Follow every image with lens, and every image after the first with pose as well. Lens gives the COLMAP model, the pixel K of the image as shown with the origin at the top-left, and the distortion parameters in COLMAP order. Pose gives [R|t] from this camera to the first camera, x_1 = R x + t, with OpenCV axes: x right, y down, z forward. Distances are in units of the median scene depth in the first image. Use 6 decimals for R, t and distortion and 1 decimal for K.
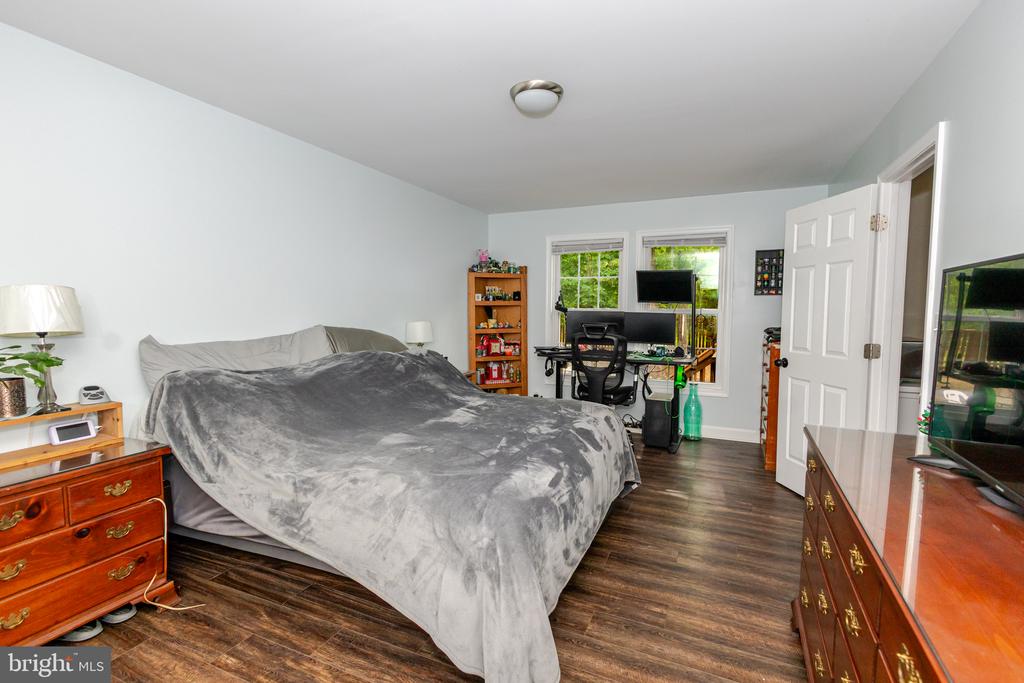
lens RADIAL K [[479.7, 0, 510.3], [0, 479.7, 341.0], [0, 0, 1]] dist [0.005389, -0.001667]
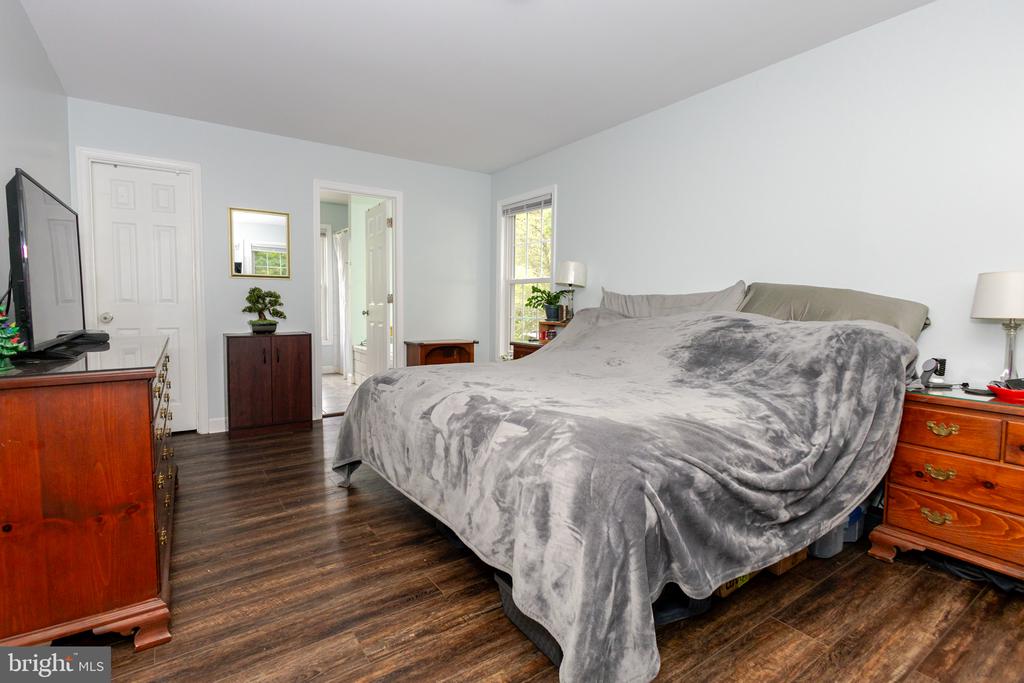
lens RADIAL K [[479.7, 0, 510.3], [0, 479.7, 341.0], [0, 0, 1]] dist [0.005389, -0.001667]
pose [[-0.508275, 0.067522, -0.858544, 0.905807], [-0.070195, 0.990356, 0.119445, -0.002548], [0.858330, 0.120976, -0.498633, 1.733746]]
